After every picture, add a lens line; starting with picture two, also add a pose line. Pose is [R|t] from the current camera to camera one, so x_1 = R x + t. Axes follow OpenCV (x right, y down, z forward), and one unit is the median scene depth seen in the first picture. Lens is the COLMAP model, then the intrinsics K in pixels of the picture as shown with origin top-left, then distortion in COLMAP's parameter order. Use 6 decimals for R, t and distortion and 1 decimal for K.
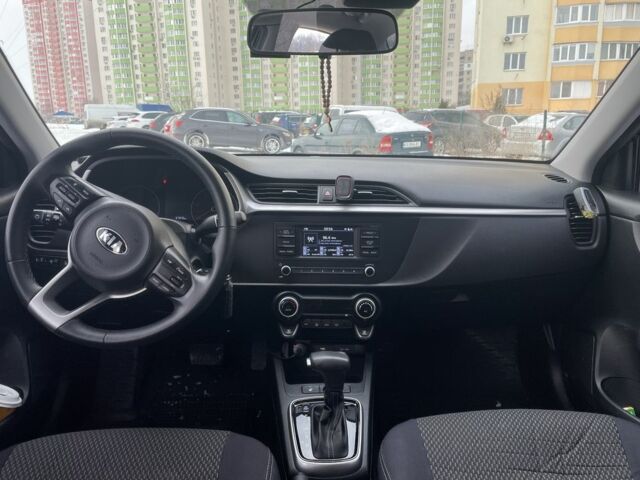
lens RADIAL K [[533.3, 0, 323.6], [0, 533.3, 245.6], [0, 0, 1]] dist [0.034268, -0.015718]
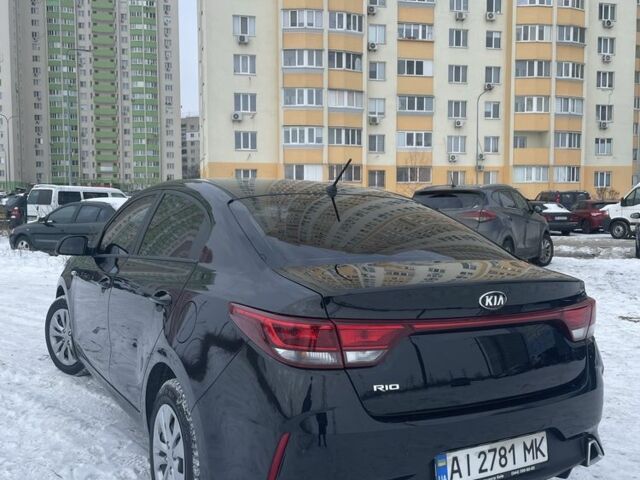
lens RADIAL K [[533.3, 0, 319.8], [0, 533.3, 240.4], [0, 0, 1]] dist [0.034268, -0.015718]
pose [[0.896440, -0.016205, 0.442868, 0.068697], [0.090868, 0.984820, -0.147896, -0.031114], [-0.433749, 0.172823, 0.884305, 0.185141]]
